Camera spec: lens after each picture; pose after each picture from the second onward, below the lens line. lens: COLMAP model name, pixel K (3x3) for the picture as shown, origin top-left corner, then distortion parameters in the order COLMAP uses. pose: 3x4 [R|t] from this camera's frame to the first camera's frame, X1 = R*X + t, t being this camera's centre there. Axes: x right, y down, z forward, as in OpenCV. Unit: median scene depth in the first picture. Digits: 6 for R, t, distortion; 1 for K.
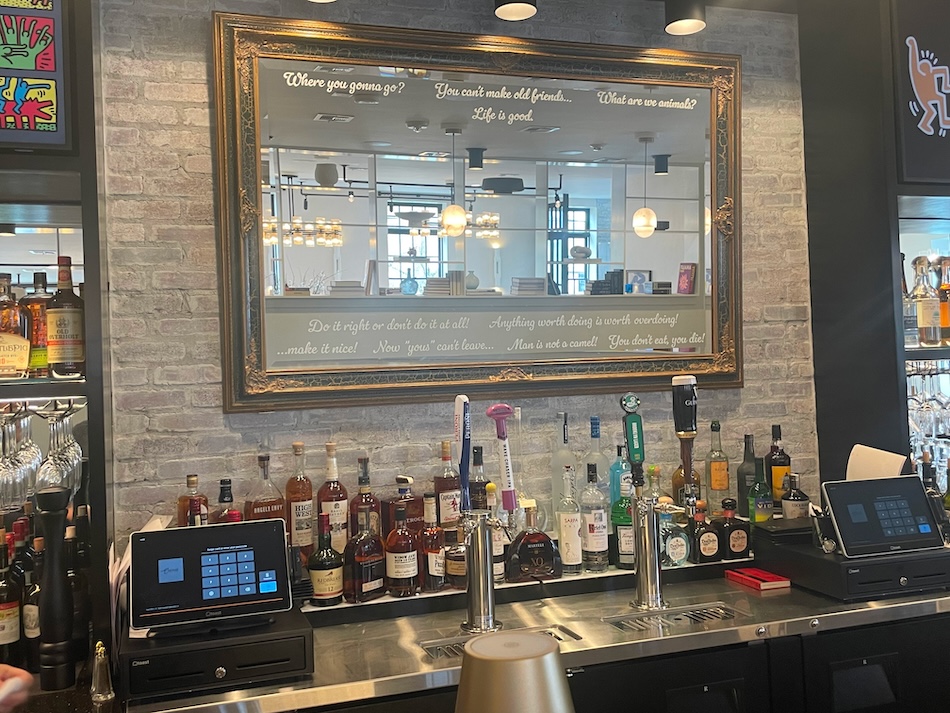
lens RADIAL K [[949.3, 0, 476.3], [0, 949.3, 357.7], [0, 0, 1]] dist [0.050519, 0.000000]
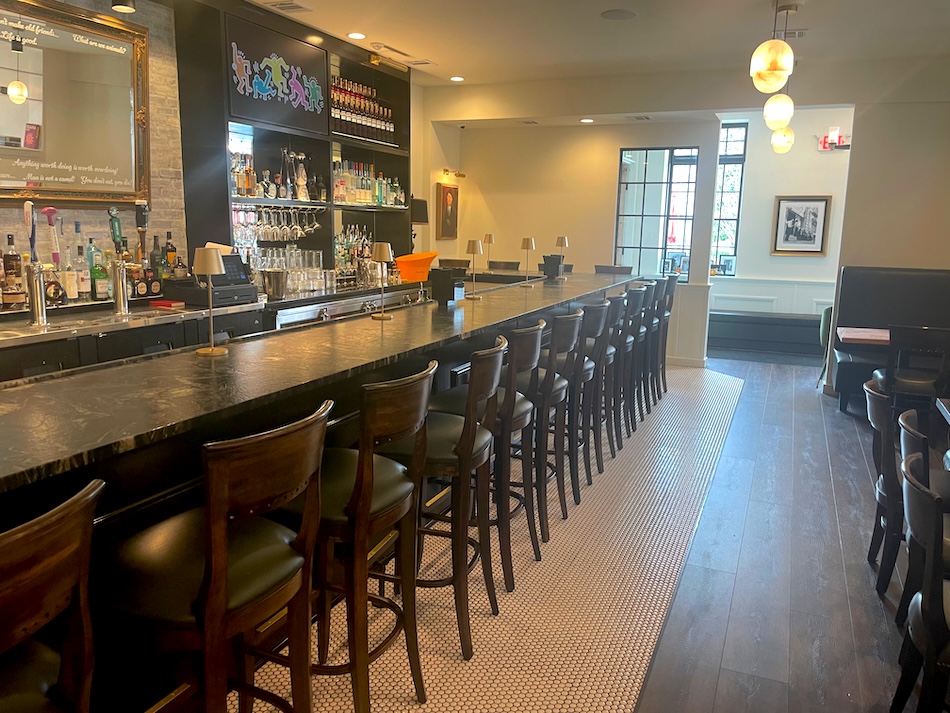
lens RADIAL K [[717.3, 0, 476.0], [0, 717.3, 354.5], [0, 0, 1]] dist [-0.011168, -0.009160]
pose [[0.679394, -0.077693, 0.729649, -0.359226], [-0.065013, 0.984094, 0.165323, 0.036116], [-0.730888, -0.159756, 0.663537, -0.491576]]
